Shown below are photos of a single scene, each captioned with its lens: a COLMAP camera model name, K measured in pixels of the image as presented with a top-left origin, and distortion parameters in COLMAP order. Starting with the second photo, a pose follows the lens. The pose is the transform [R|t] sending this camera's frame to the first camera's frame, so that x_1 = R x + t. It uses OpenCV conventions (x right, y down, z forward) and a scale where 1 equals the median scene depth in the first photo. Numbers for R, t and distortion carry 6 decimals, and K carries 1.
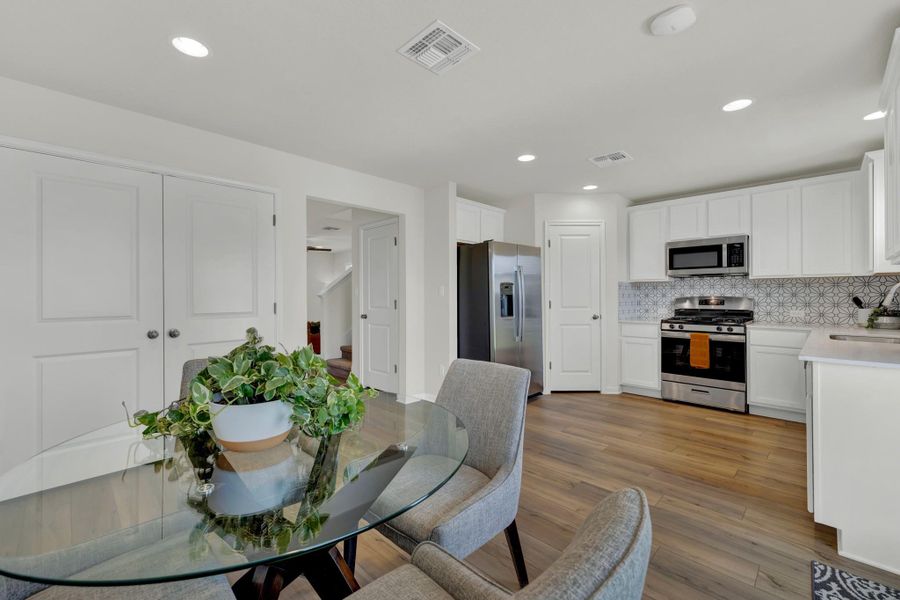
lens RADIAL K [[380.2, 0, 447.1], [0, 380.2, 292.8], [0, 0, 1]] dist [-0.002764, -0.000343]
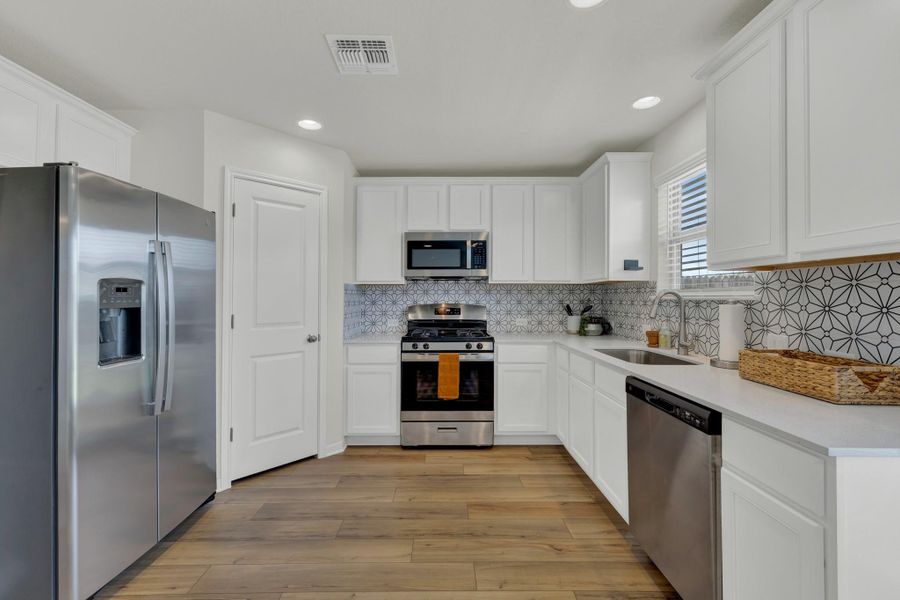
lens RADIAL K [[380.2, 0, 437.8], [0, 380.2, 287.0], [0, 0, 1]] dist [-0.002764, -0.000343]
pose [[0.714929, 0.019127, 0.698936, 0.110174], [-0.004906, 0.999738, -0.022340, -0.009304], [-0.699180, 0.012543, 0.714836, 0.448001]]
